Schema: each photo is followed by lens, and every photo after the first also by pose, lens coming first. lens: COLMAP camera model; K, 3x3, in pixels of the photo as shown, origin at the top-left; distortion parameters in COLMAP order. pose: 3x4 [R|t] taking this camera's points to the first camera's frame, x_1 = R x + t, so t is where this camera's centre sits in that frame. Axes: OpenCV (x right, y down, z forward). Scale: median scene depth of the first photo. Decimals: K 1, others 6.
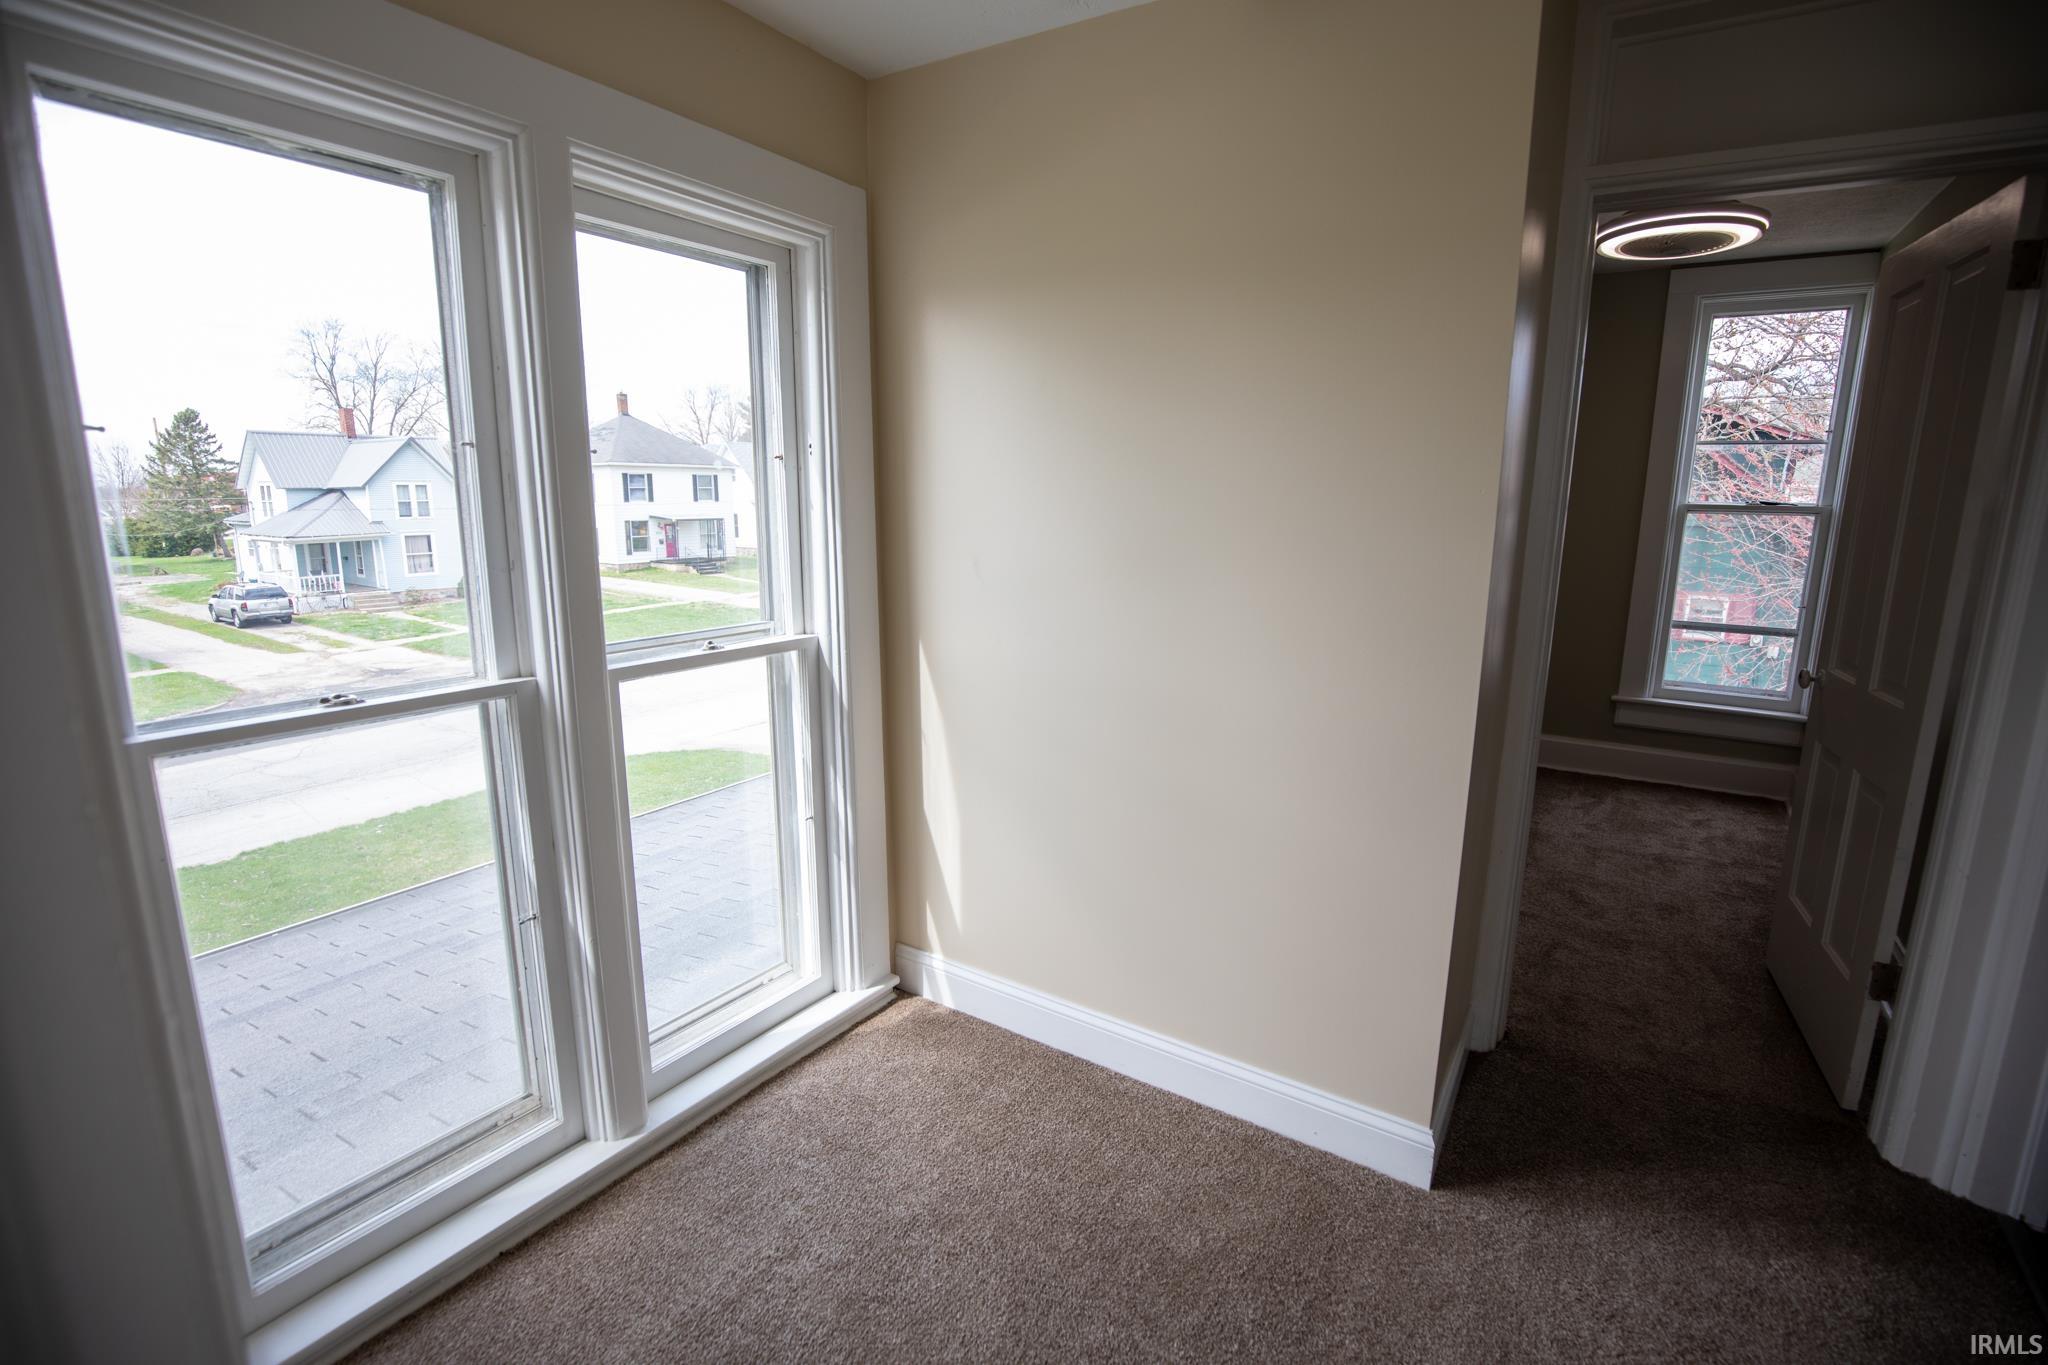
lens RADIAL K [[937.3, 0, 1016.7], [0, 937.3, 666.0], [0, 0, 1]] dist [-0.021804, 0.000309]
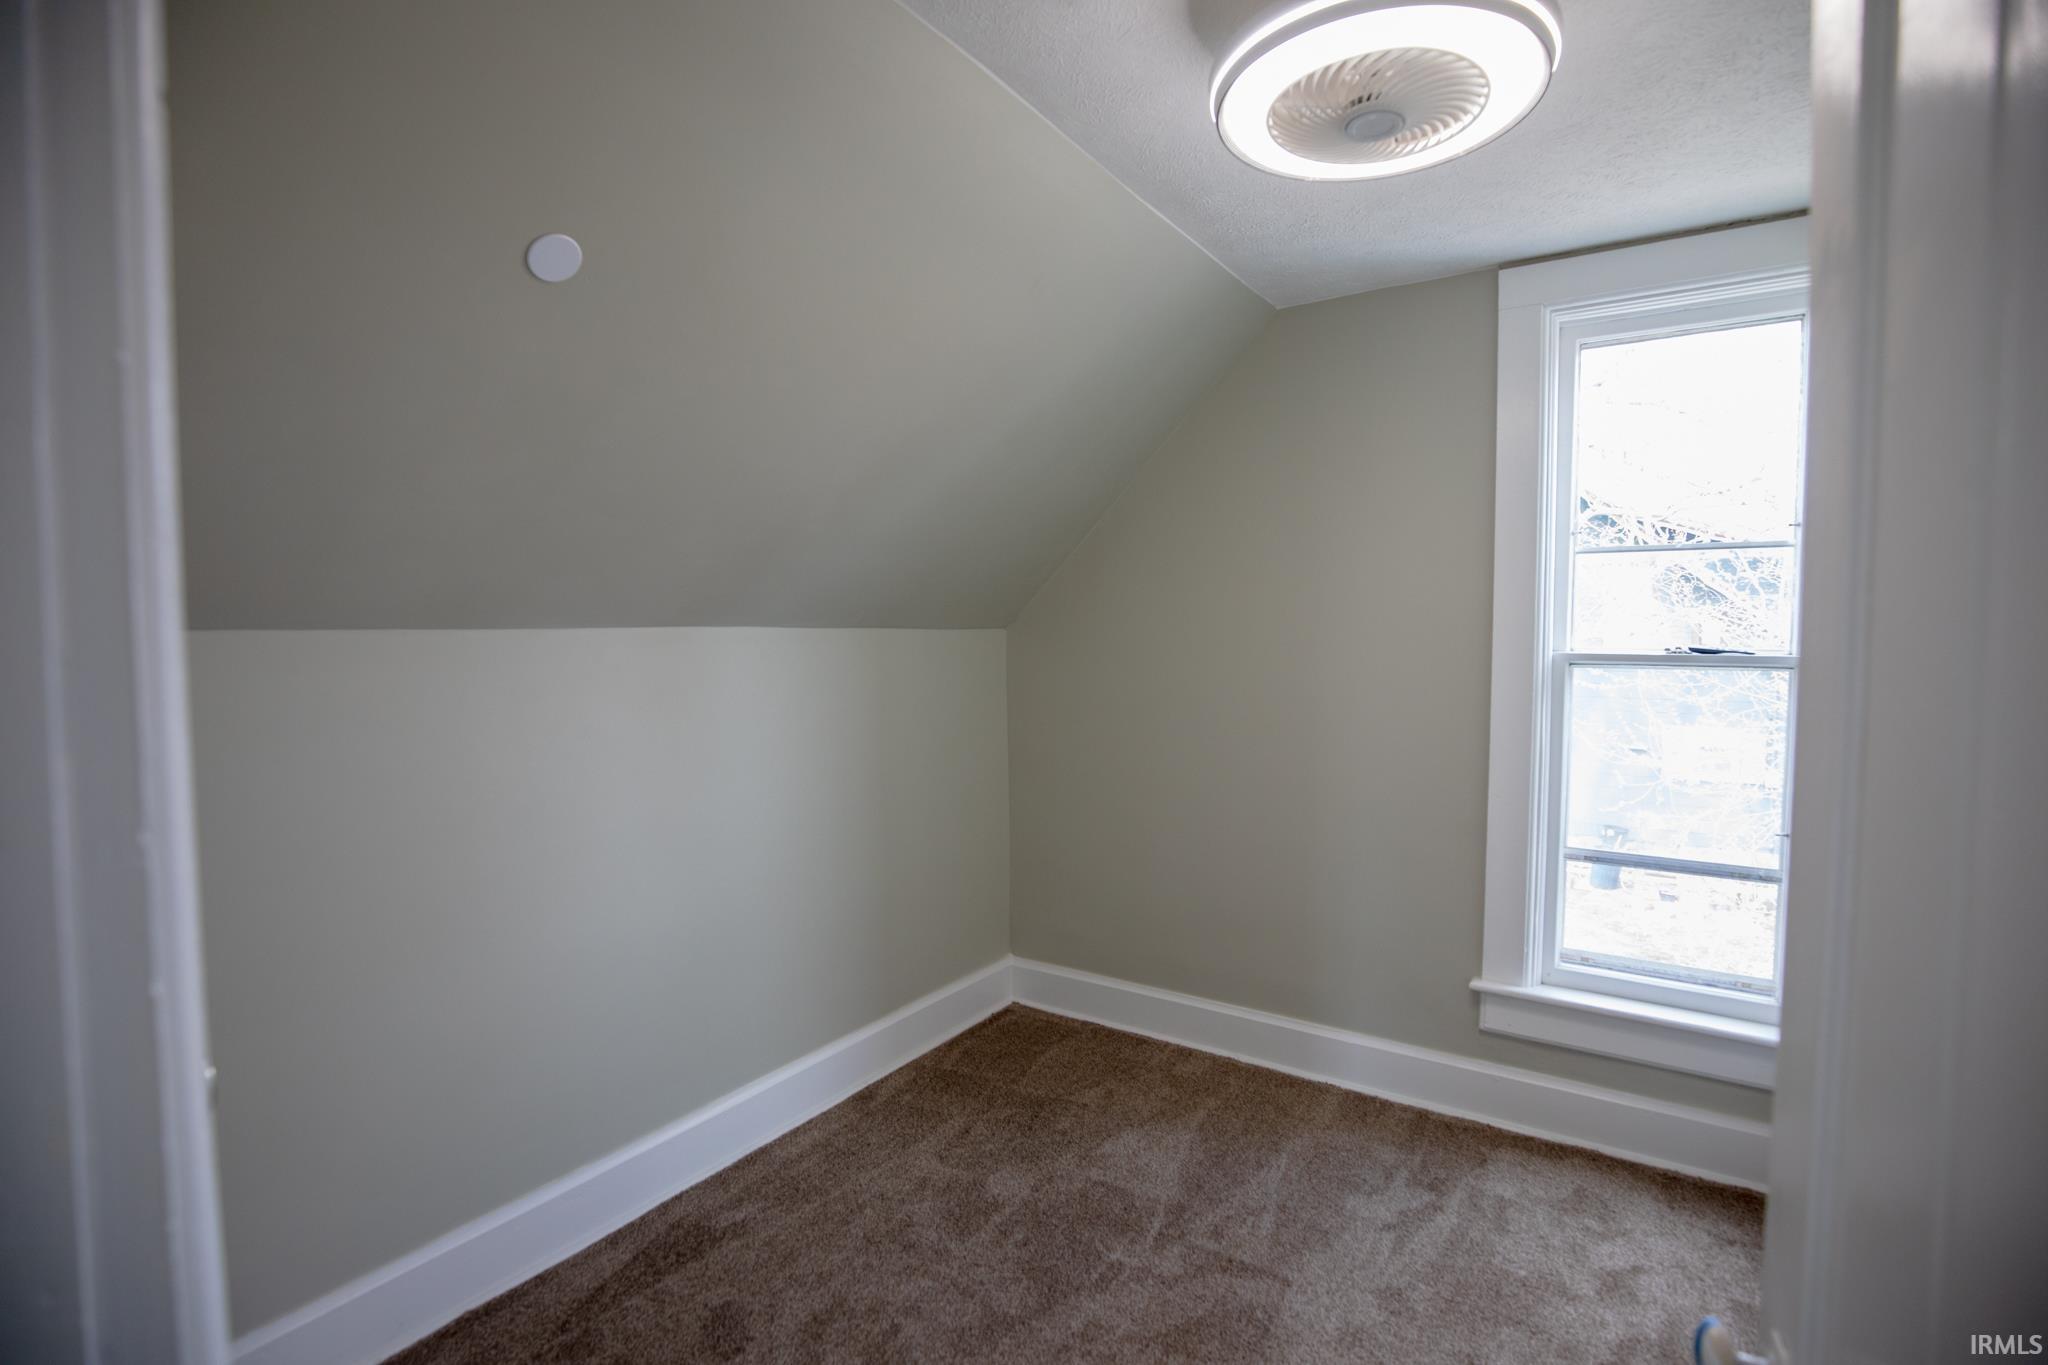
lens RADIAL K [[937.3, 0, 1012.8], [0, 937.3, 701.3], [0, 0, 1]] dist [-0.021804, 0.000309]
pose [[0.999977, -0.005137, -0.004410, 0.379412], [0.004471, 0.990204, -0.139557, -0.064475], [0.005084, 0.139534, 0.990204, 0.423336]]
